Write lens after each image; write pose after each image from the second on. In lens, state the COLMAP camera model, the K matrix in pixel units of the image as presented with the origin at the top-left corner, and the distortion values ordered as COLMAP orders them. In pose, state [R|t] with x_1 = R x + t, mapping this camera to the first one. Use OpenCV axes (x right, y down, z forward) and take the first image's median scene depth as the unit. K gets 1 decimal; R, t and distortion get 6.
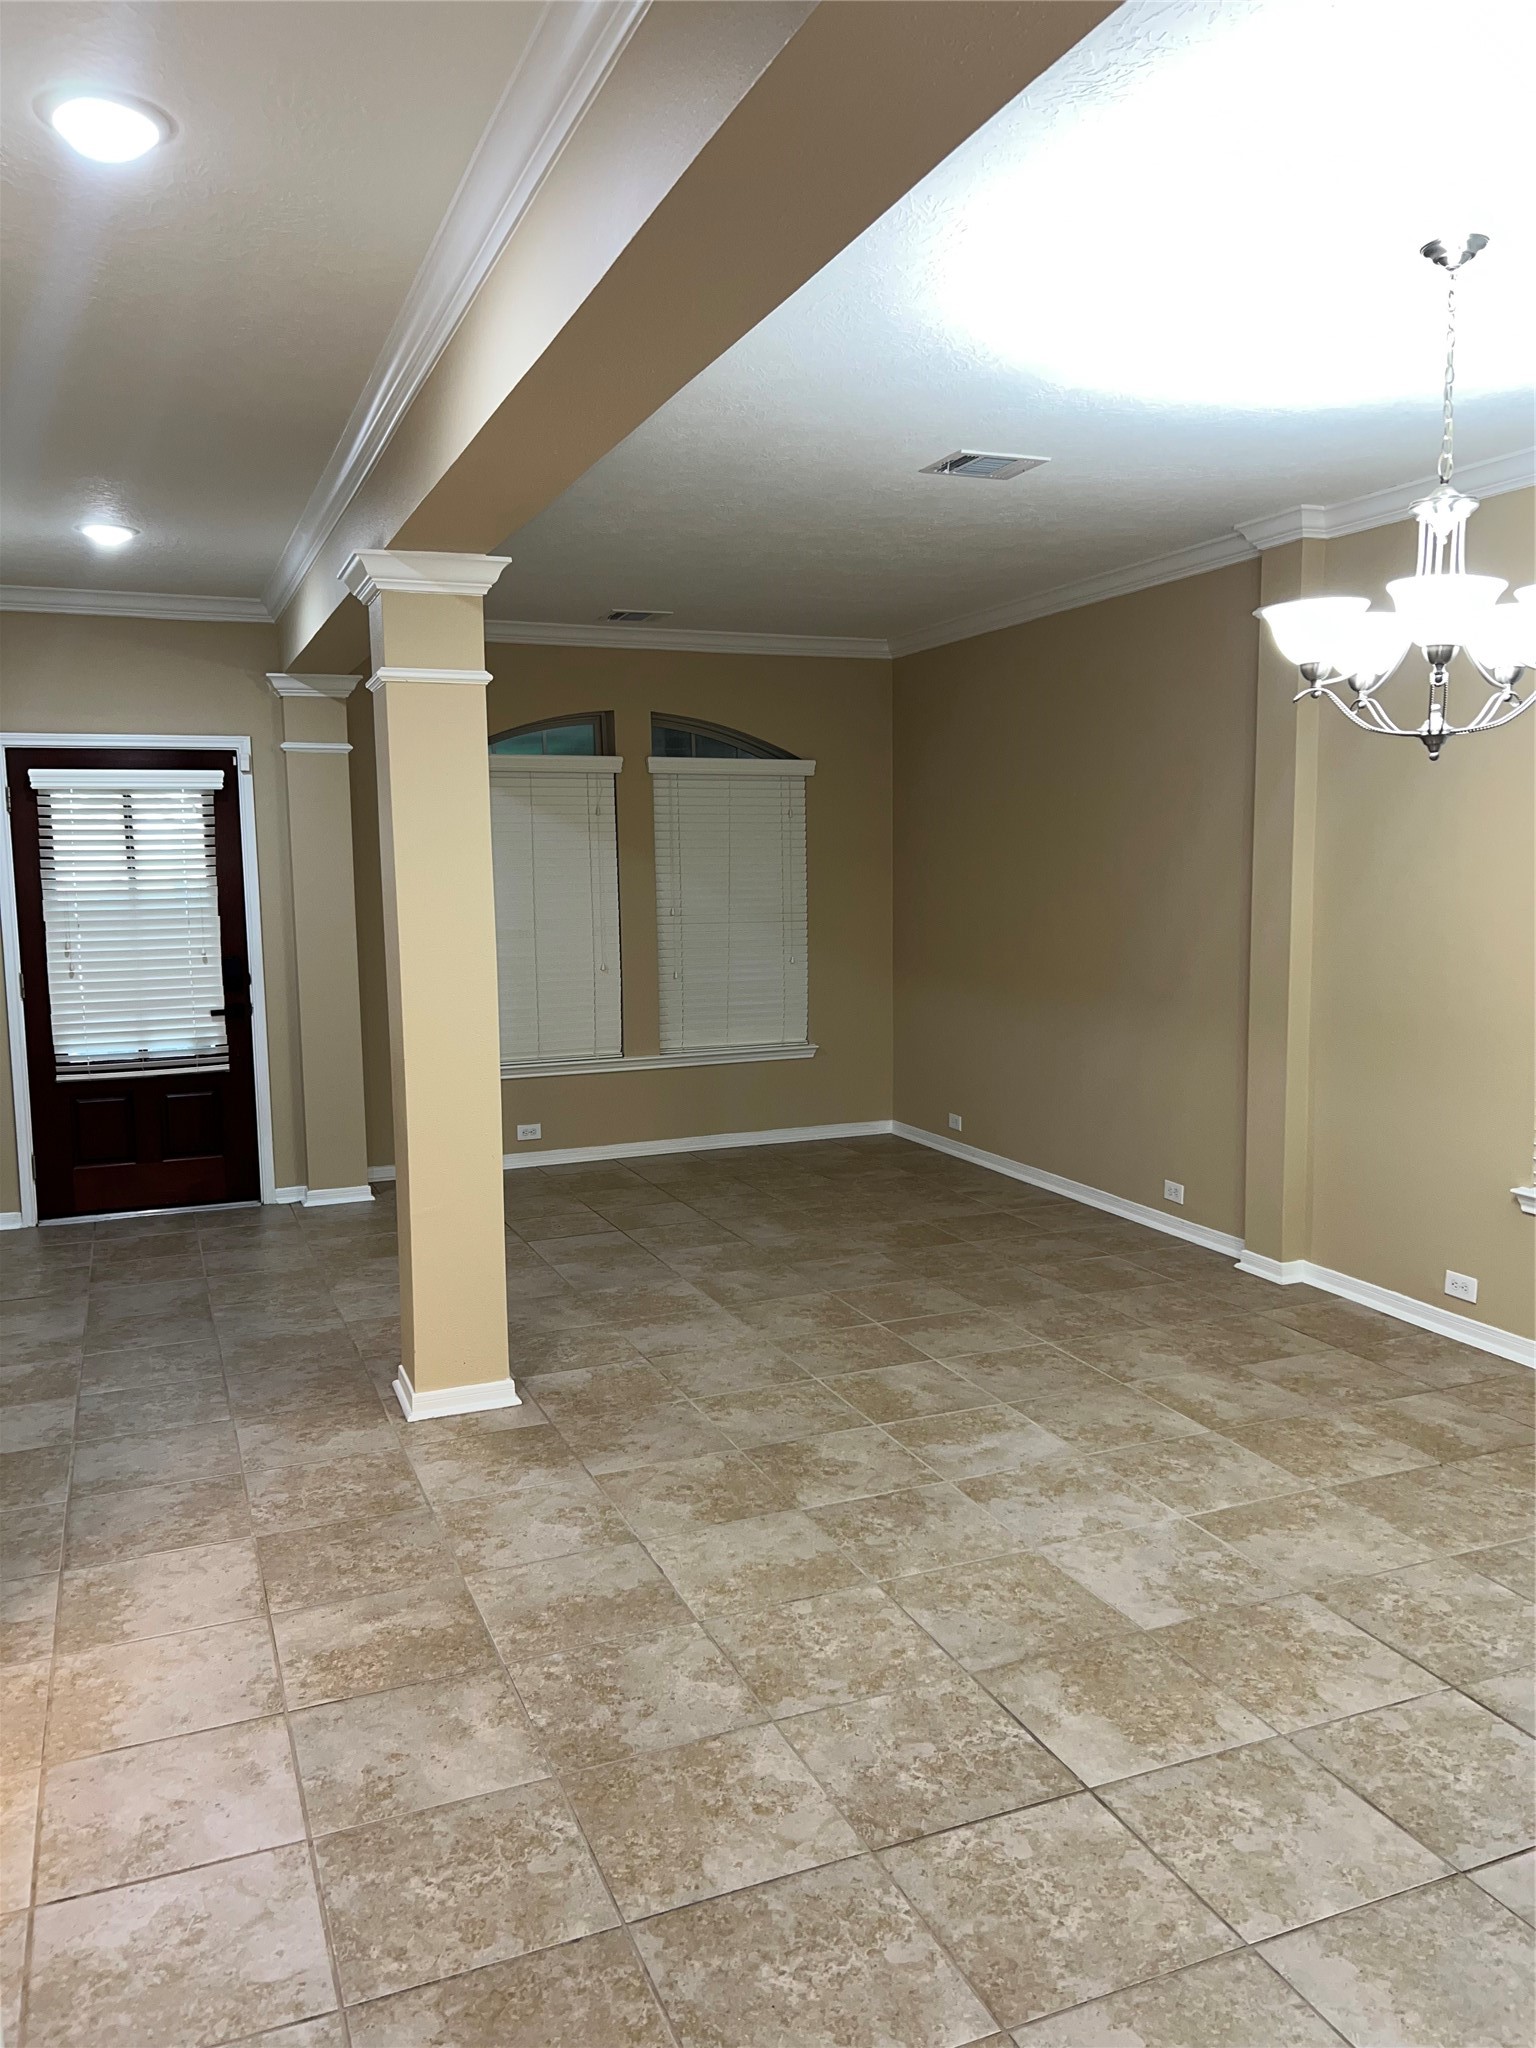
lens RADIAL K [[1533.8, 0, 758.8], [0, 1533.8, 1028.8], [0, 0, 1]] dist [0.052435, -0.047497]
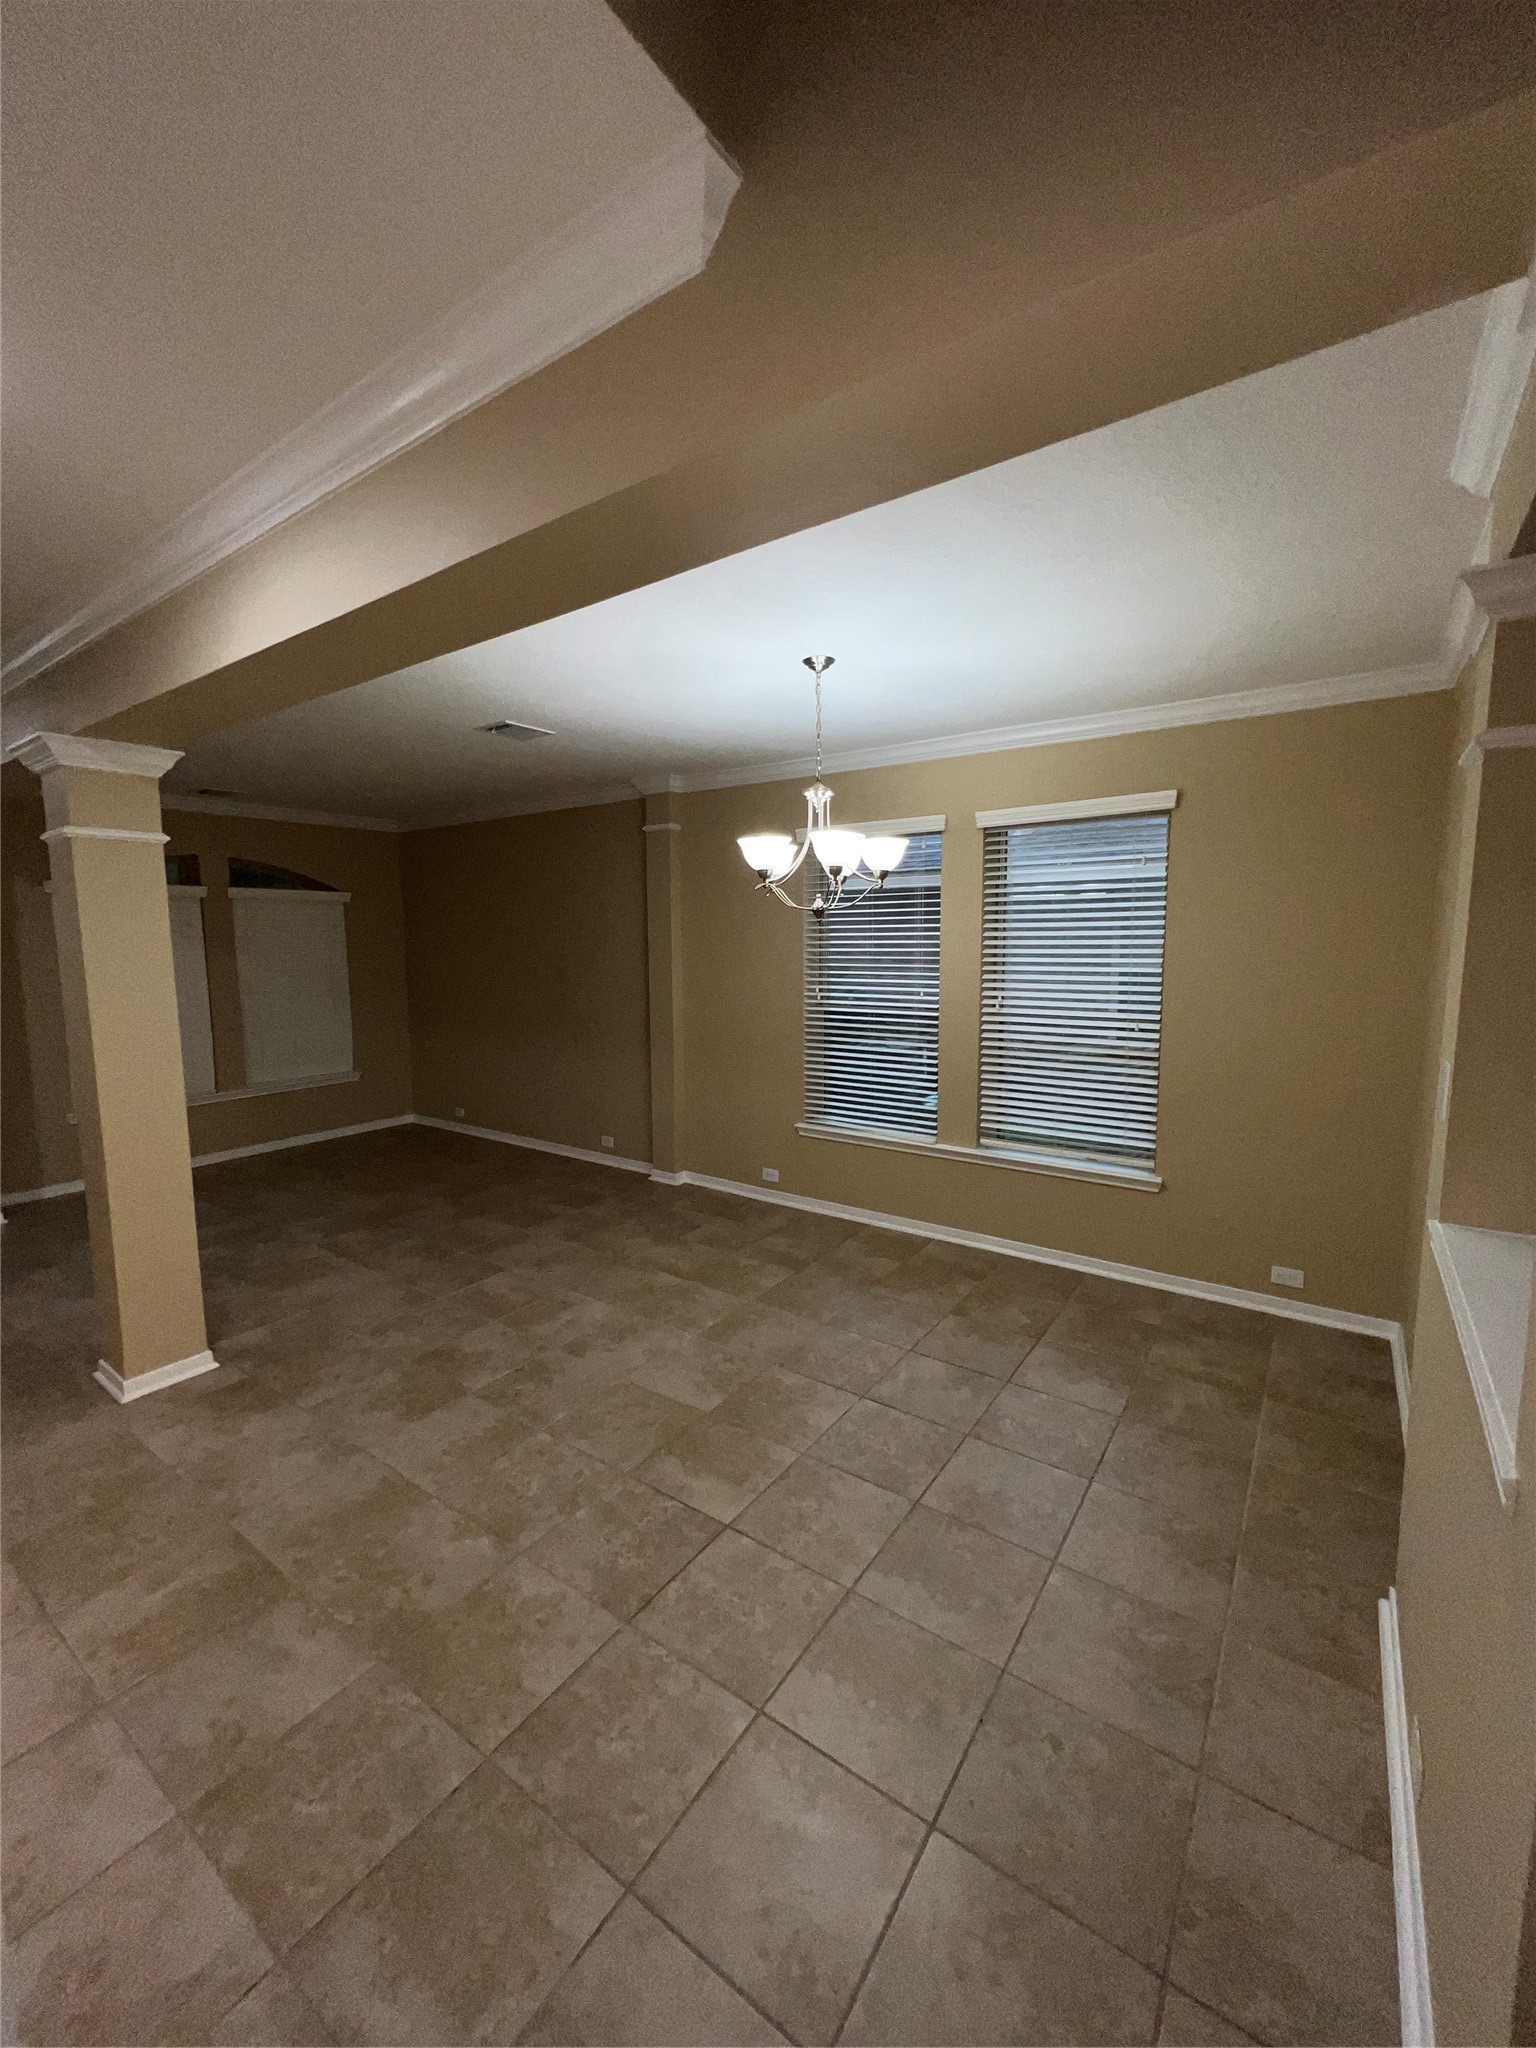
lens RADIAL K [[827.5, 0, 762.6], [0, 827.5, 1024.3], [0, 0, 1]] dist [0.006123, 0.000441]
pose [[0.847195, -0.052423, 0.528689, -0.152896], [0.058712, 0.998263, 0.004902, -0.047162], [-0.528027, 0.026887, 0.848802, 0.136707]]
